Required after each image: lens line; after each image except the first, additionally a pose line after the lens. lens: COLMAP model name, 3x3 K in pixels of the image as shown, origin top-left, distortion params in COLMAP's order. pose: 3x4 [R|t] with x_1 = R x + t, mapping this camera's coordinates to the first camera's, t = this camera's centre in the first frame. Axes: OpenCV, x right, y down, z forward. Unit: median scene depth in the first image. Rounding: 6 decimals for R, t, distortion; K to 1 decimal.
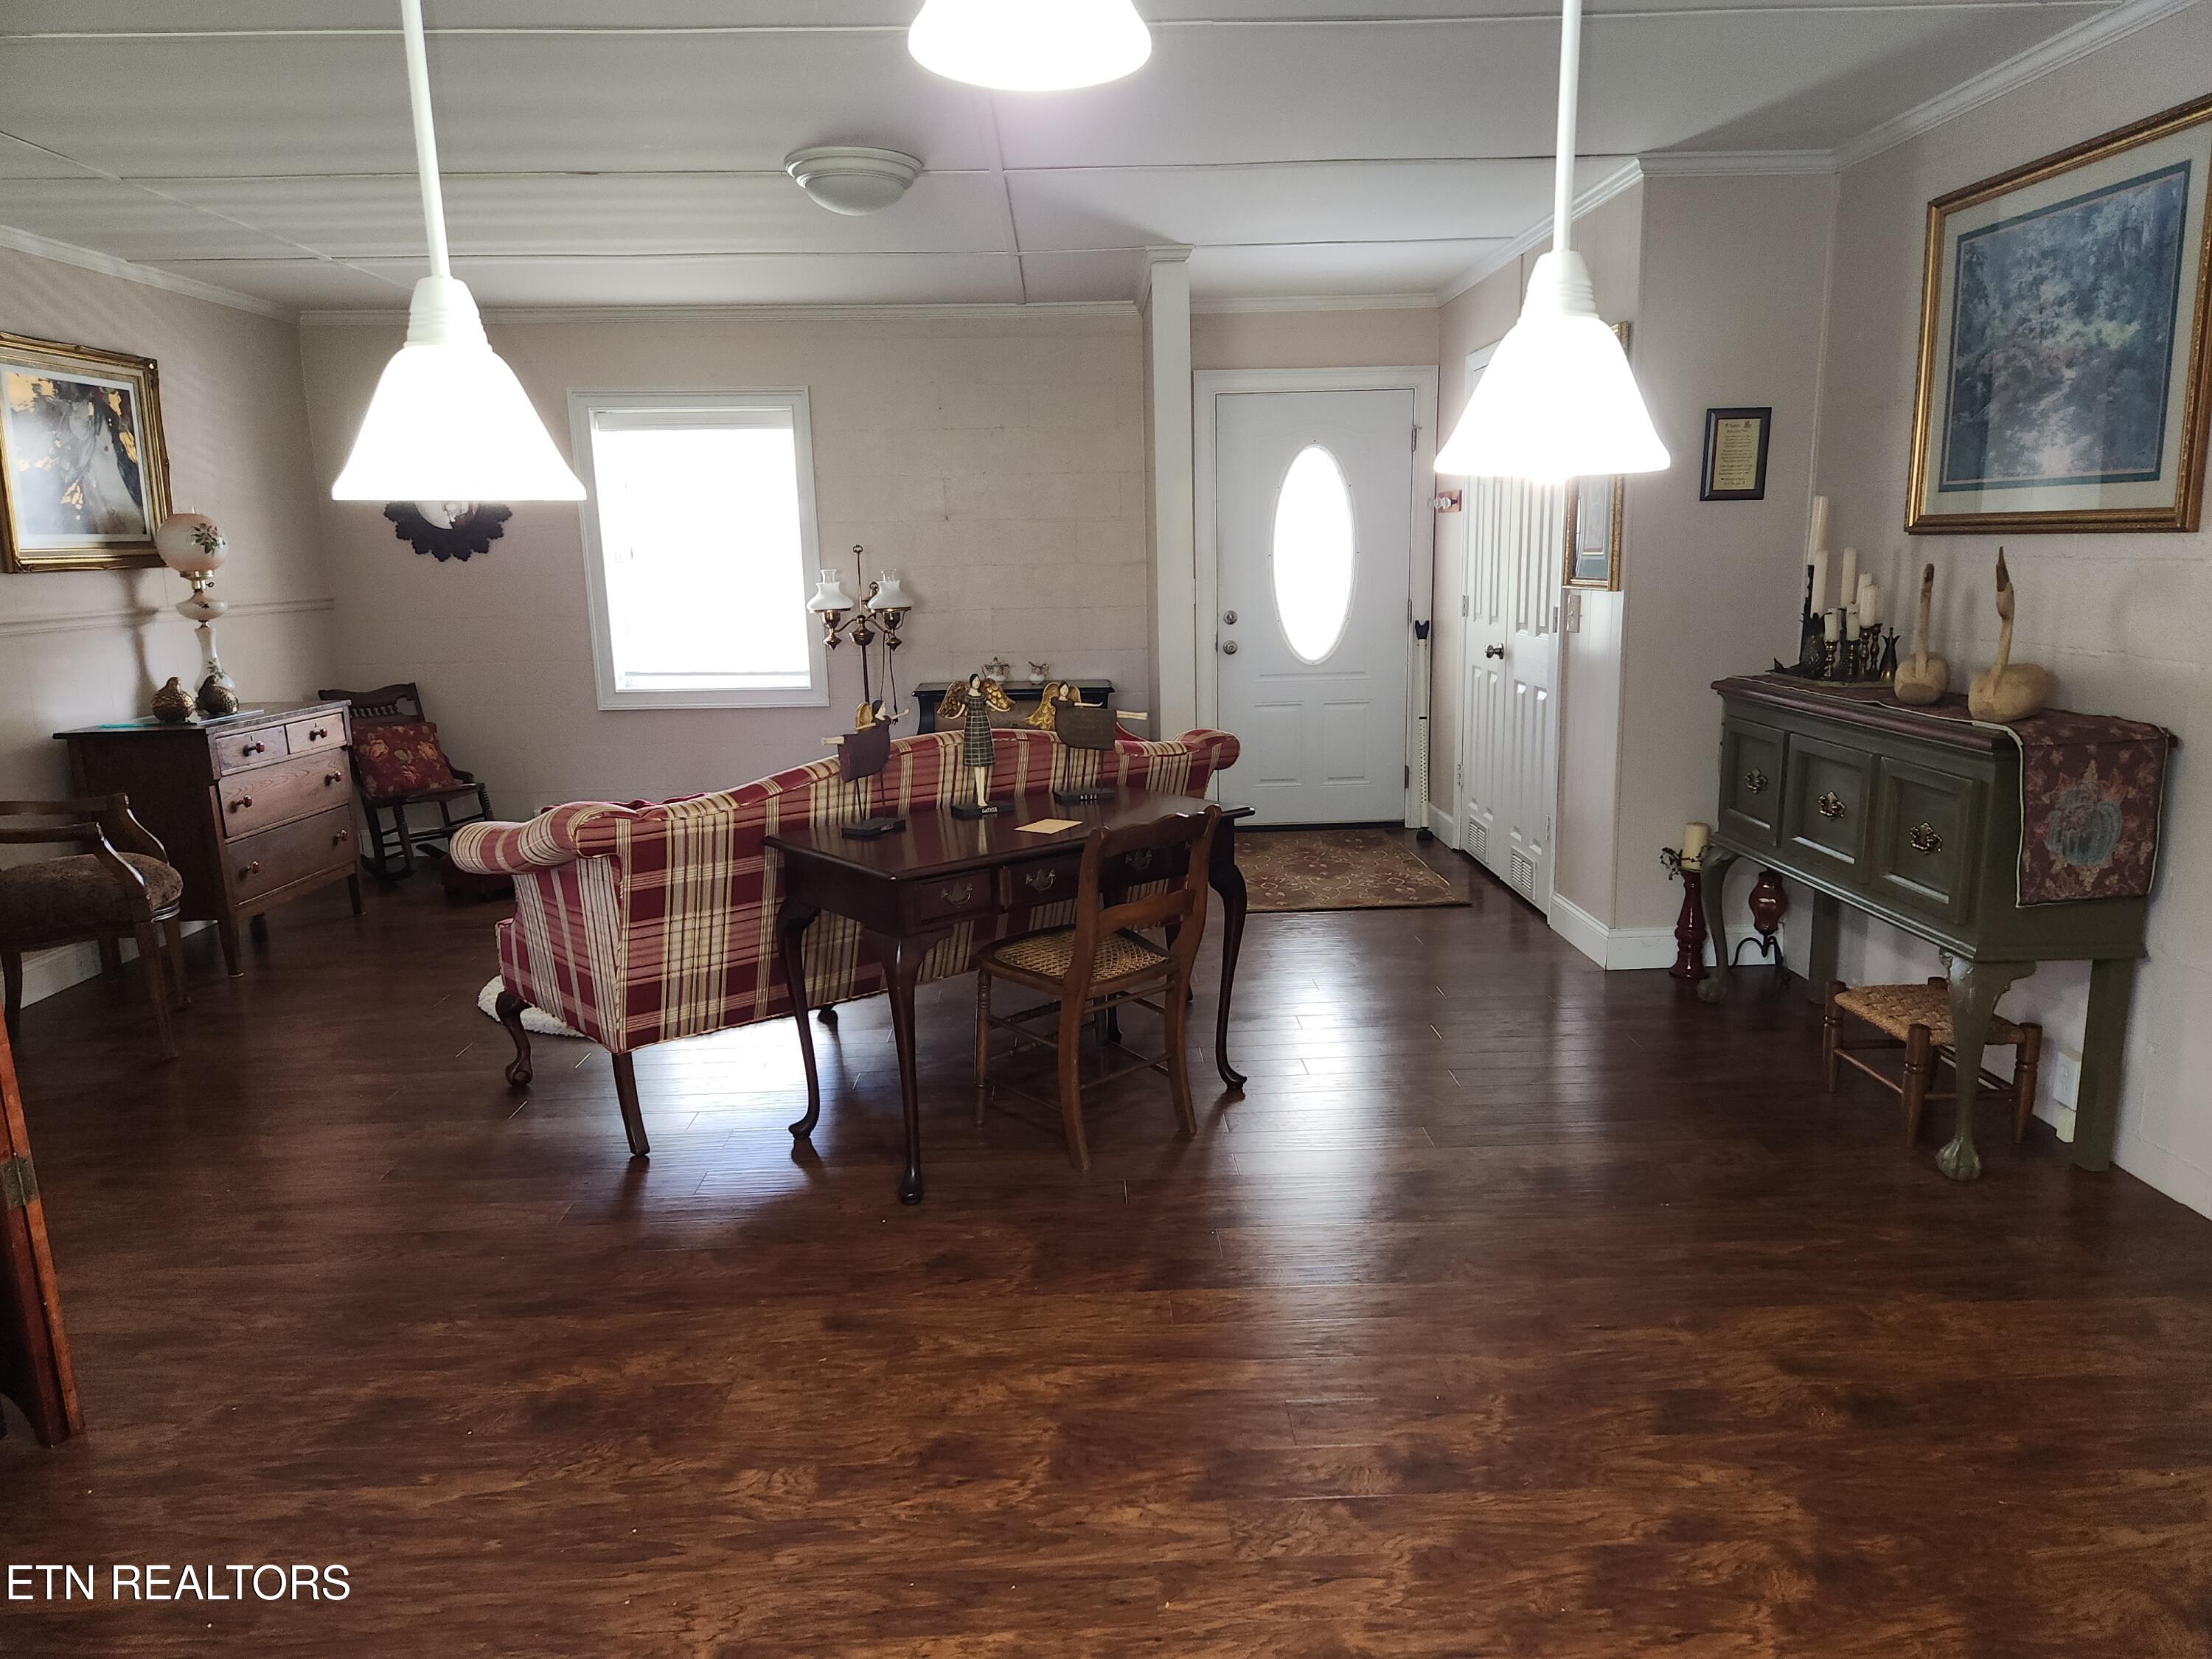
lens RADIAL K [[1516.6, 0, 1110.7], [0, 1516.6, 836.0], [0, 0, 1]] dist [0.056222, -0.060458]
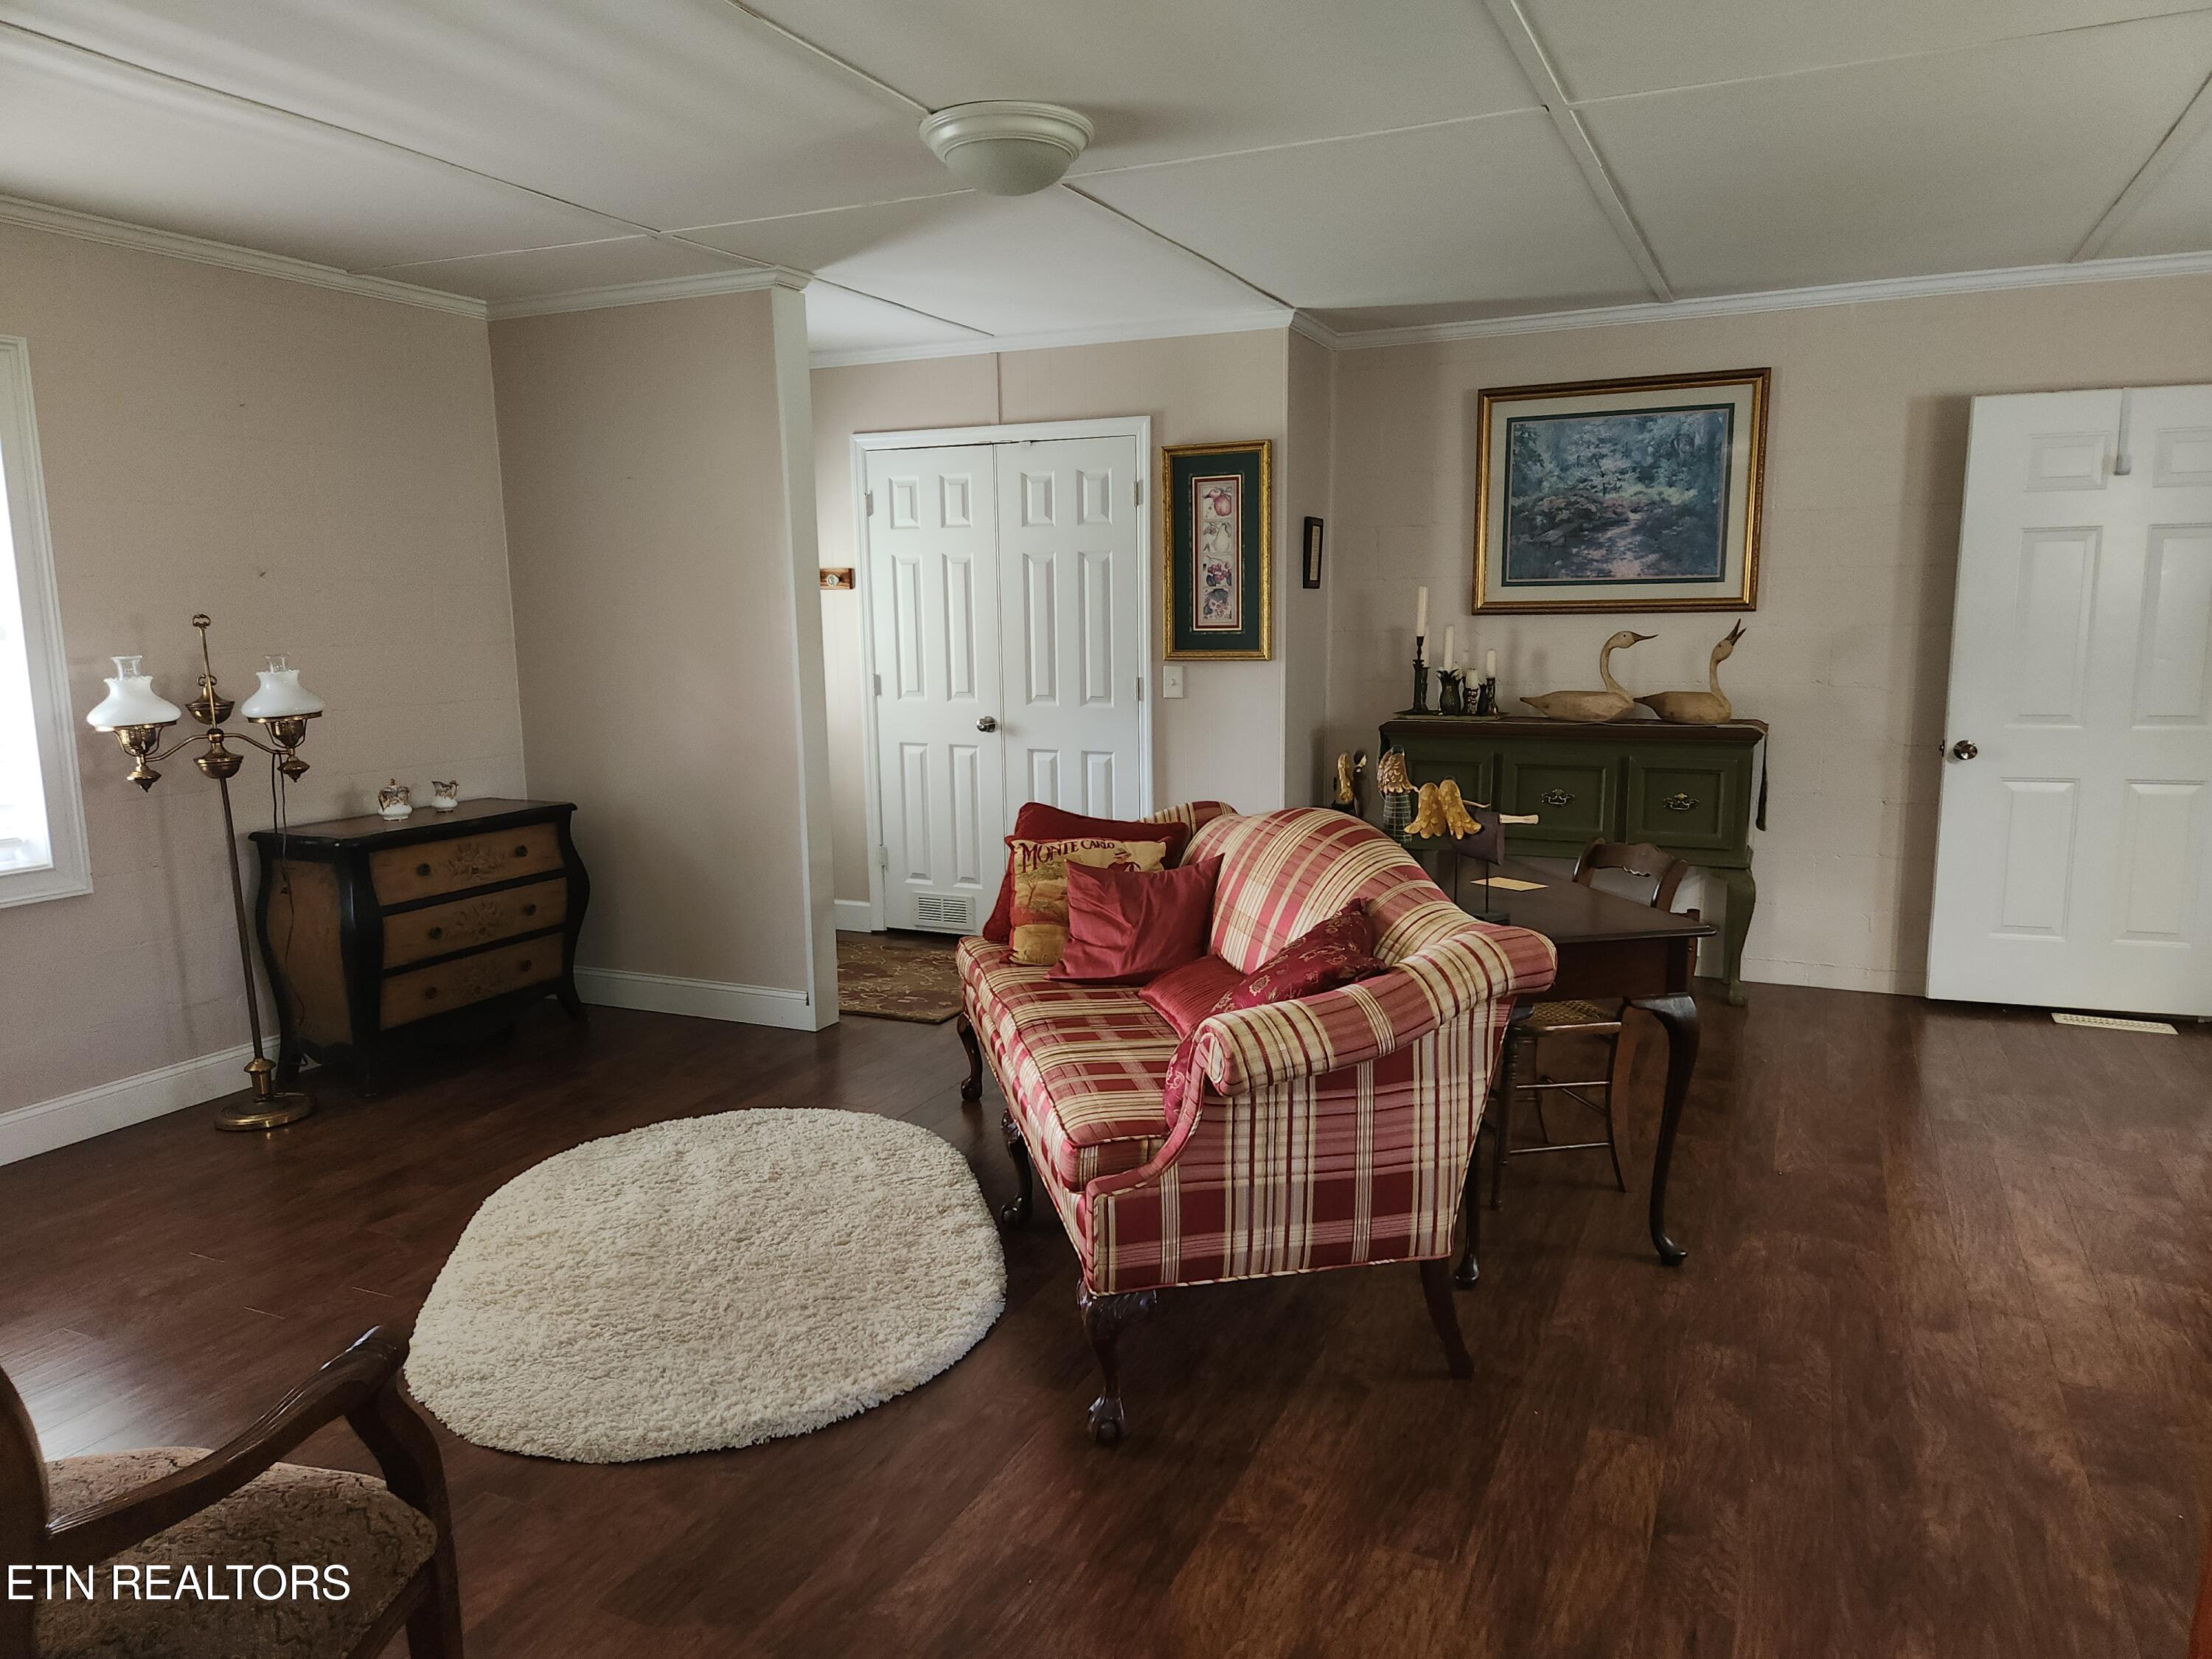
lens RADIAL K [[1516.6, 0, 1108.5], [0, 1516.6, 828.5], [0, 0, 1]] dist [0.056222, -0.060458]
pose [[0.428893, -0.108811, 0.896778, -1.105765], [0.174351, 0.984025, 0.036012, -0.129024], [-0.886370, 0.140909, 0.441013, 0.820598]]
